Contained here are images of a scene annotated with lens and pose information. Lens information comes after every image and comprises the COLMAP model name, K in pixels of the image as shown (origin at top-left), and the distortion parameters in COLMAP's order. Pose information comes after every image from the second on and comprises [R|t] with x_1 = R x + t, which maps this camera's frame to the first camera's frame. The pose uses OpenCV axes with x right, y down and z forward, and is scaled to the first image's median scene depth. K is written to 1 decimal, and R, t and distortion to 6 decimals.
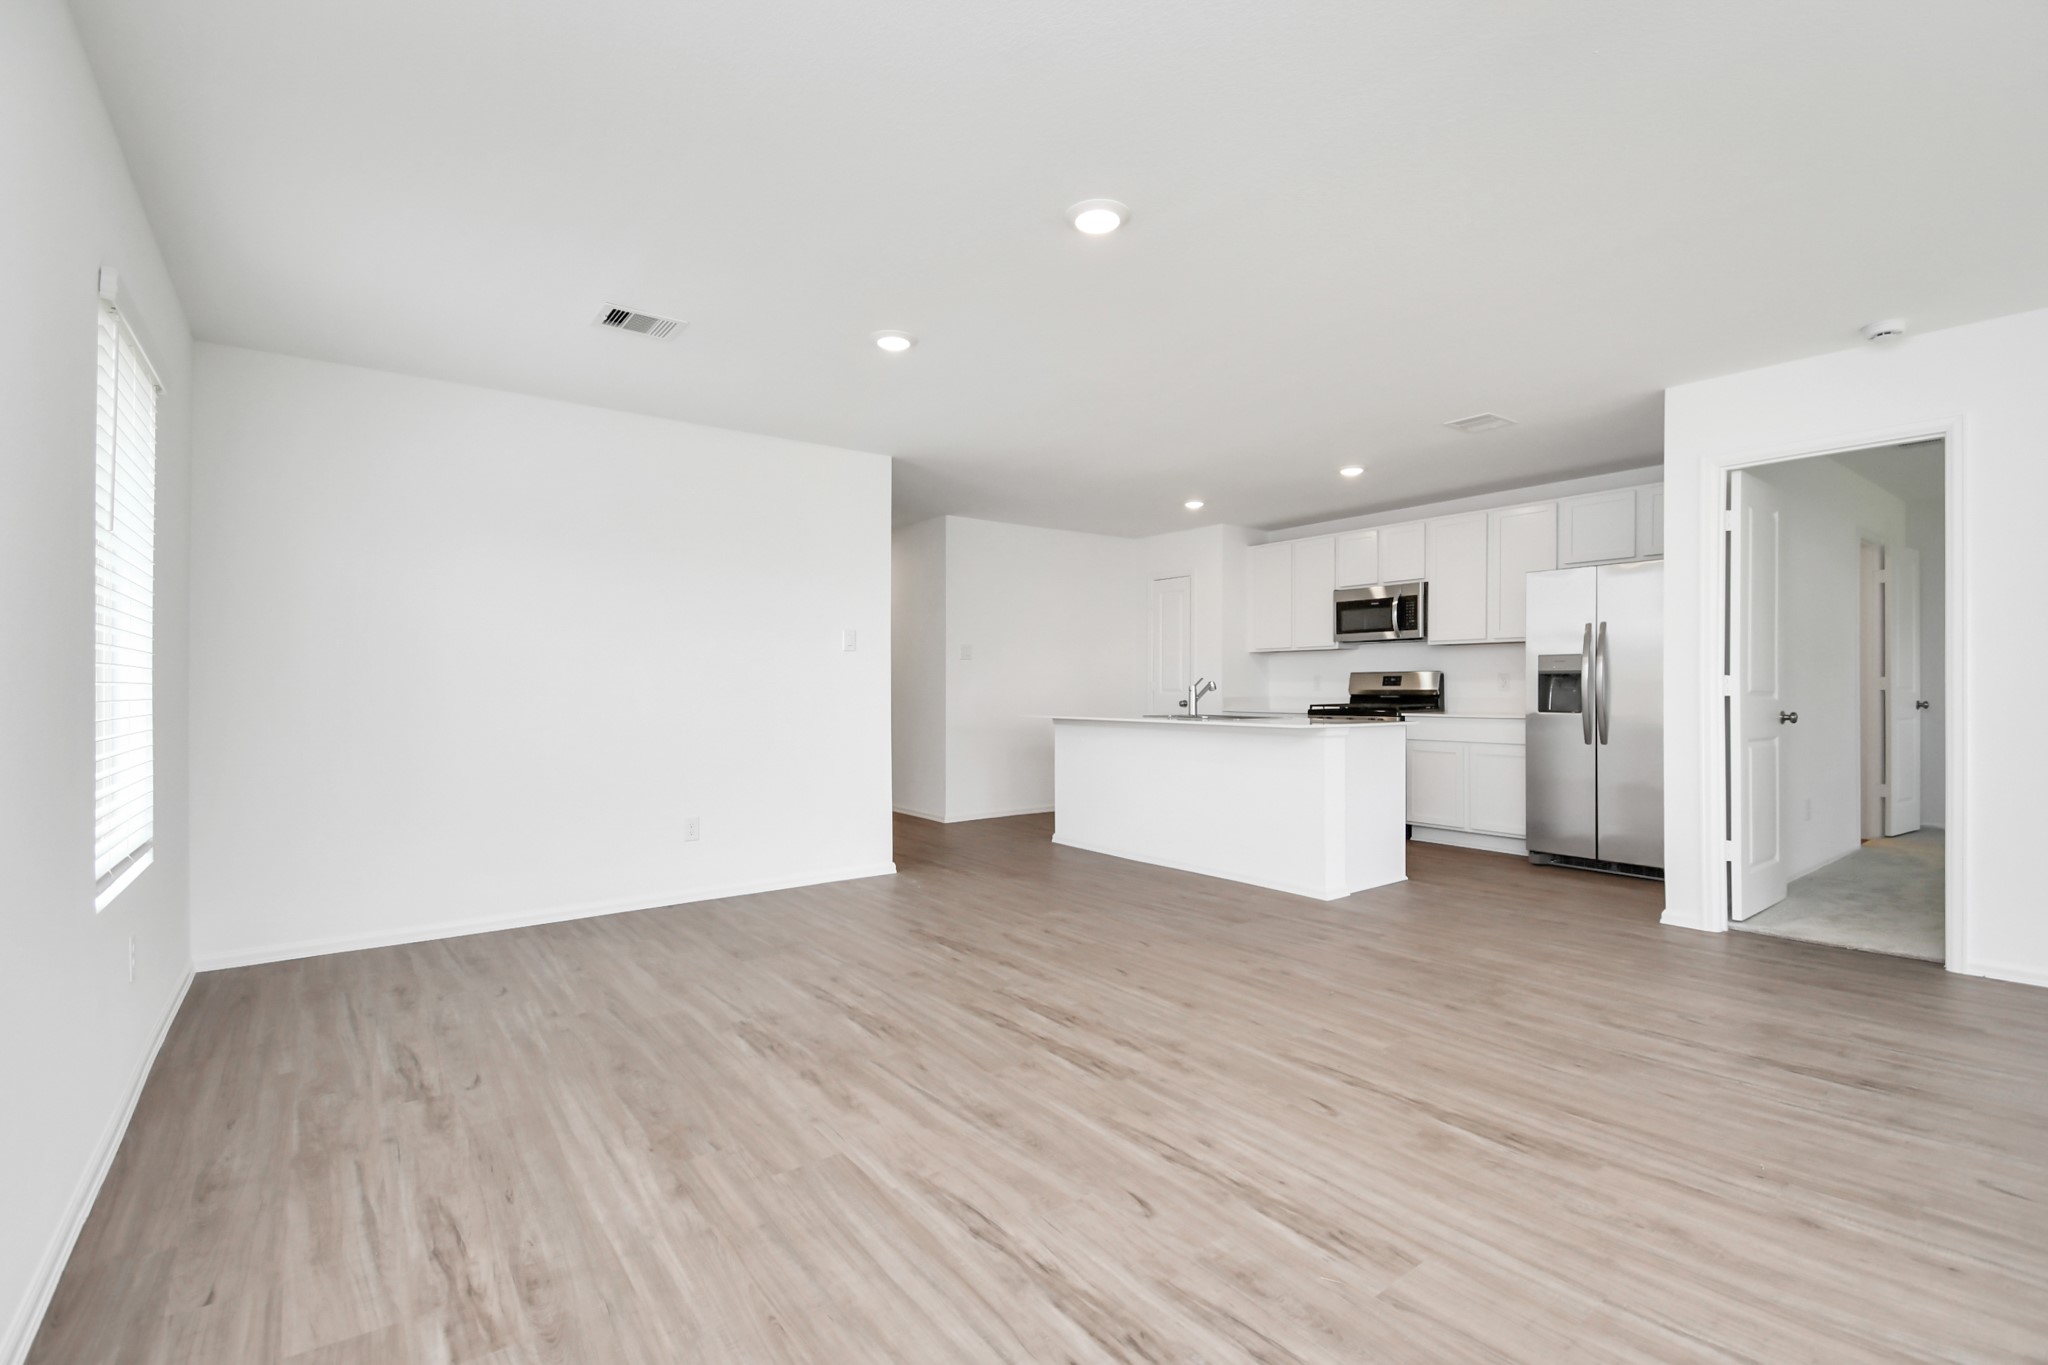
lens RADIAL K [[961.0, 0, 1066.6], [0, 961.0, 691.1], [0, 0, 1]] dist [0.014233, -0.025819]
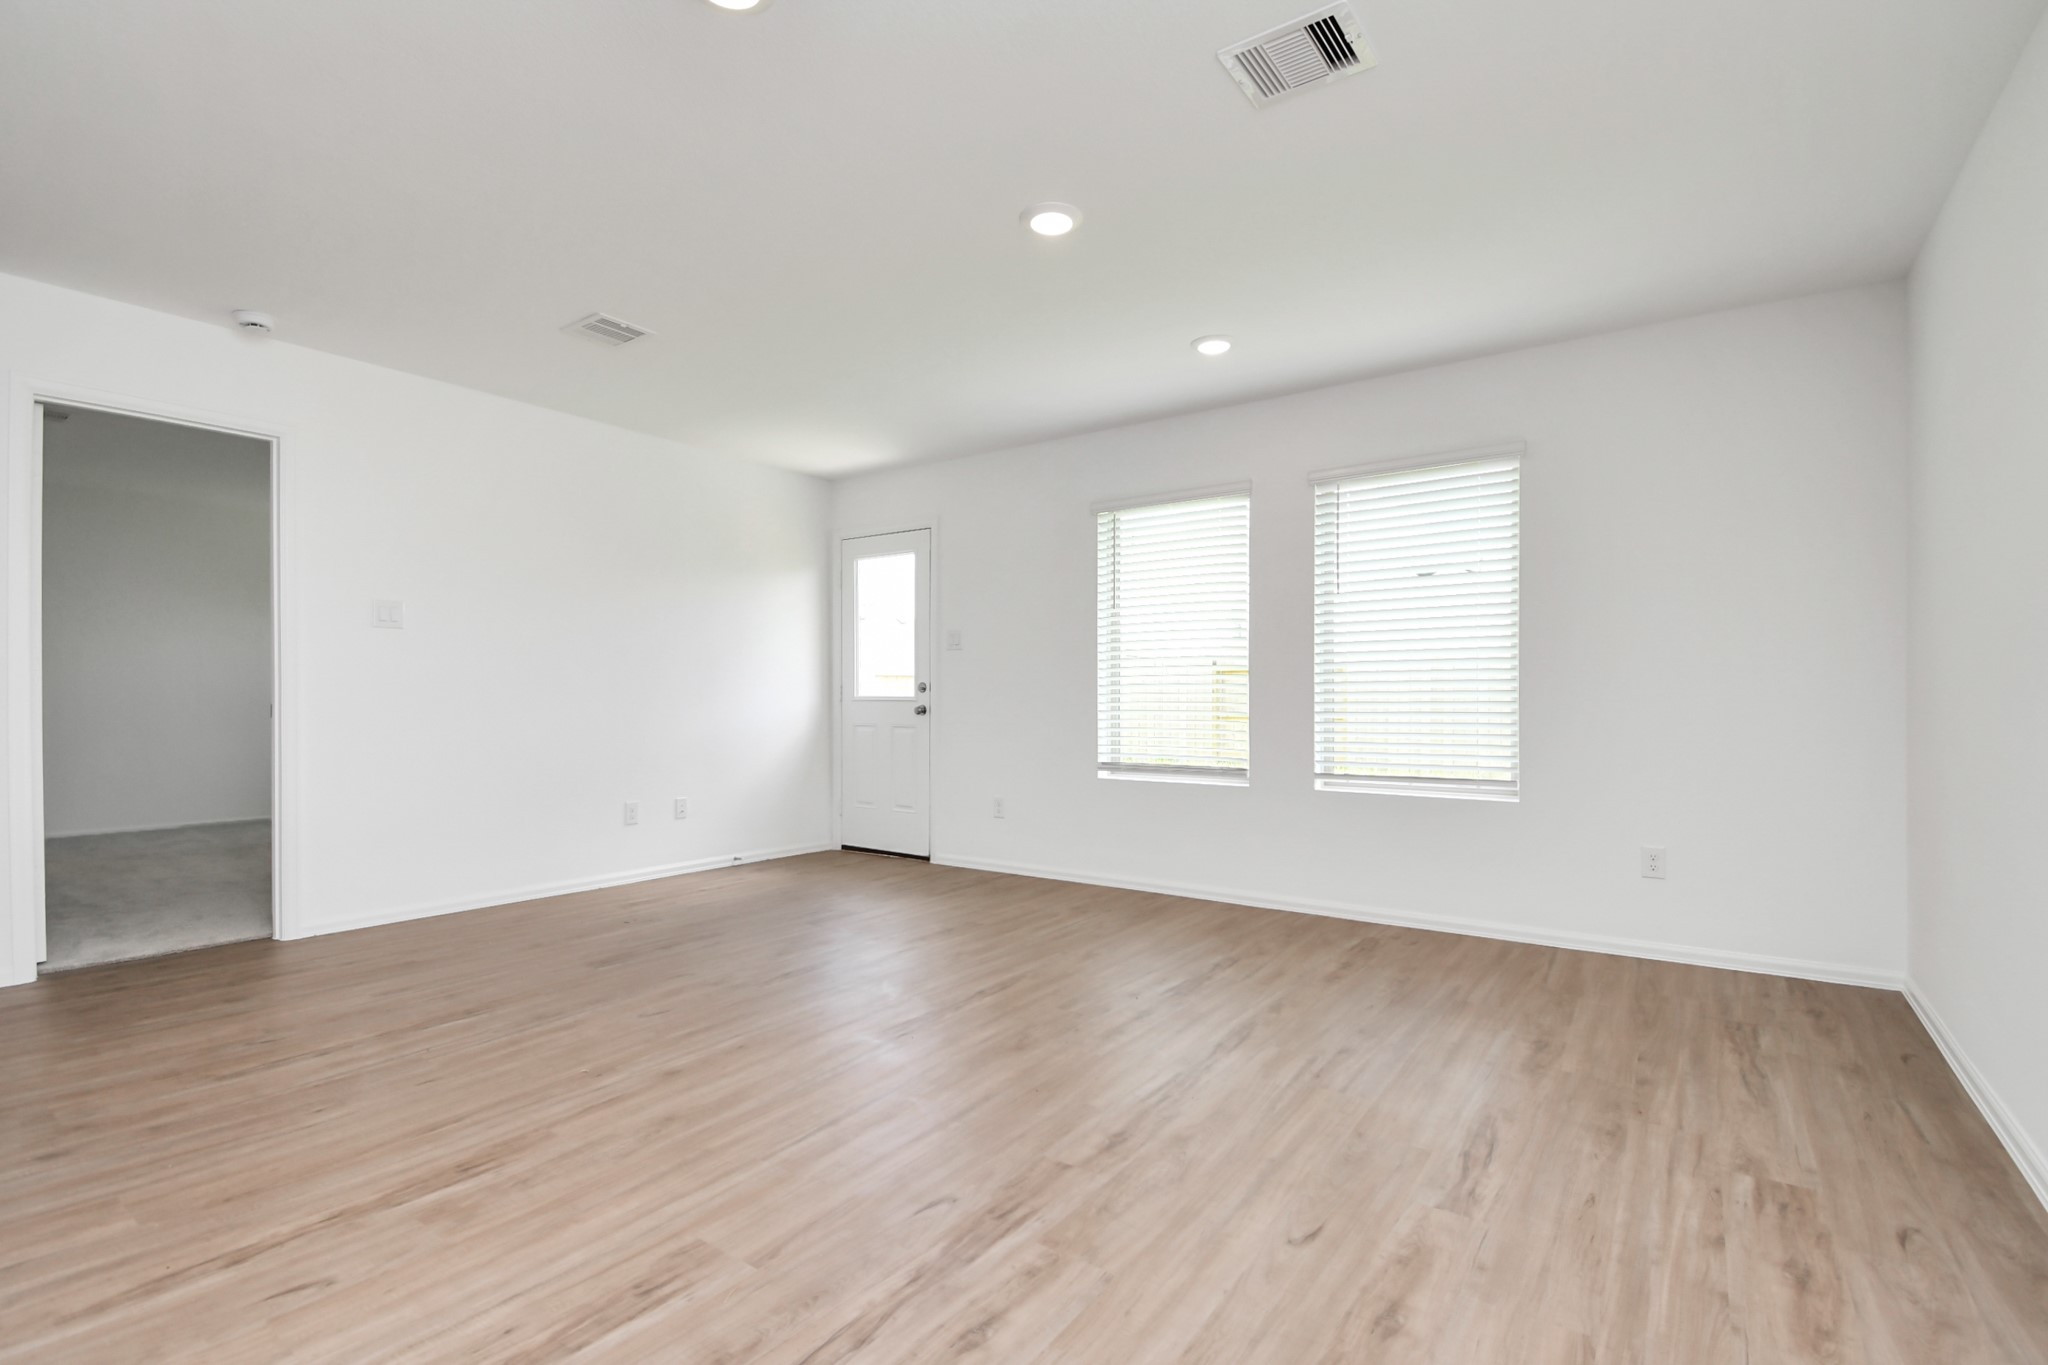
lens RADIAL K [[966.5, 0, 985.4], [0, 966.5, 688.2], [0, 0, 1]] dist [-0.014180, -0.000281]
pose [[-0.248400, 0.008892, 0.968617, -0.387639], [0.013831, 0.999888, -0.005632, 0.025804], [-0.968559, 0.011998, -0.248495, 0.566450]]
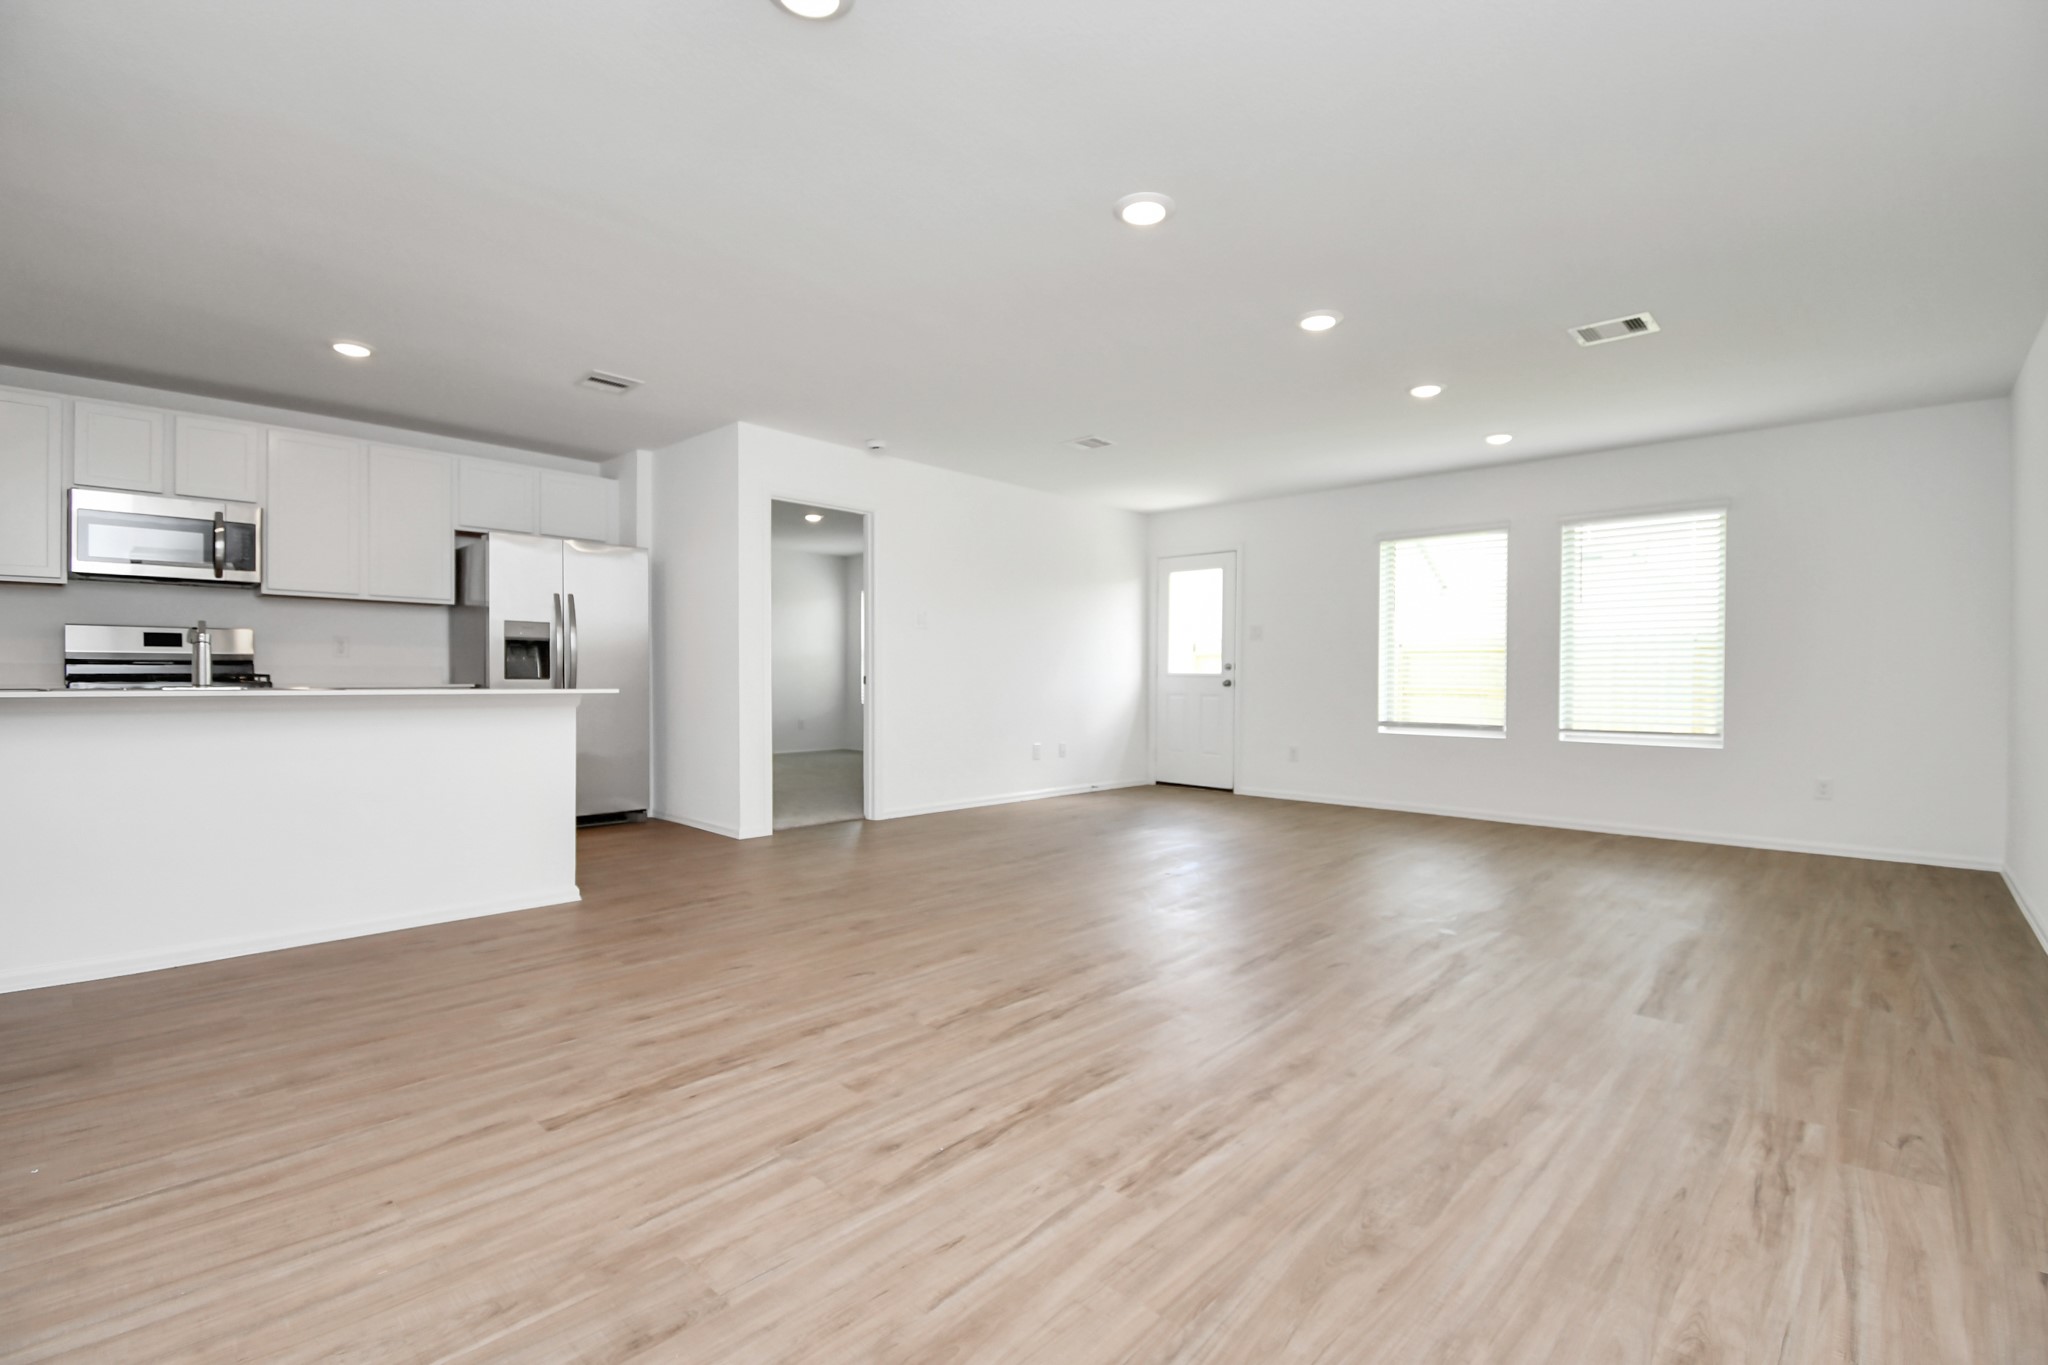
lens RADIAL K [[890.9, 0, 1030.5], [0, 890.9, 681.4], [0, 0, 1]] dist [0.050692, -0.039196]
pose [[-0.146113, -0.000870, 0.989268, -0.844406], [0.005605, 0.999983, 0.001708, 0.044749], [-0.989252, 0.005794, -0.146105, 1.118777]]
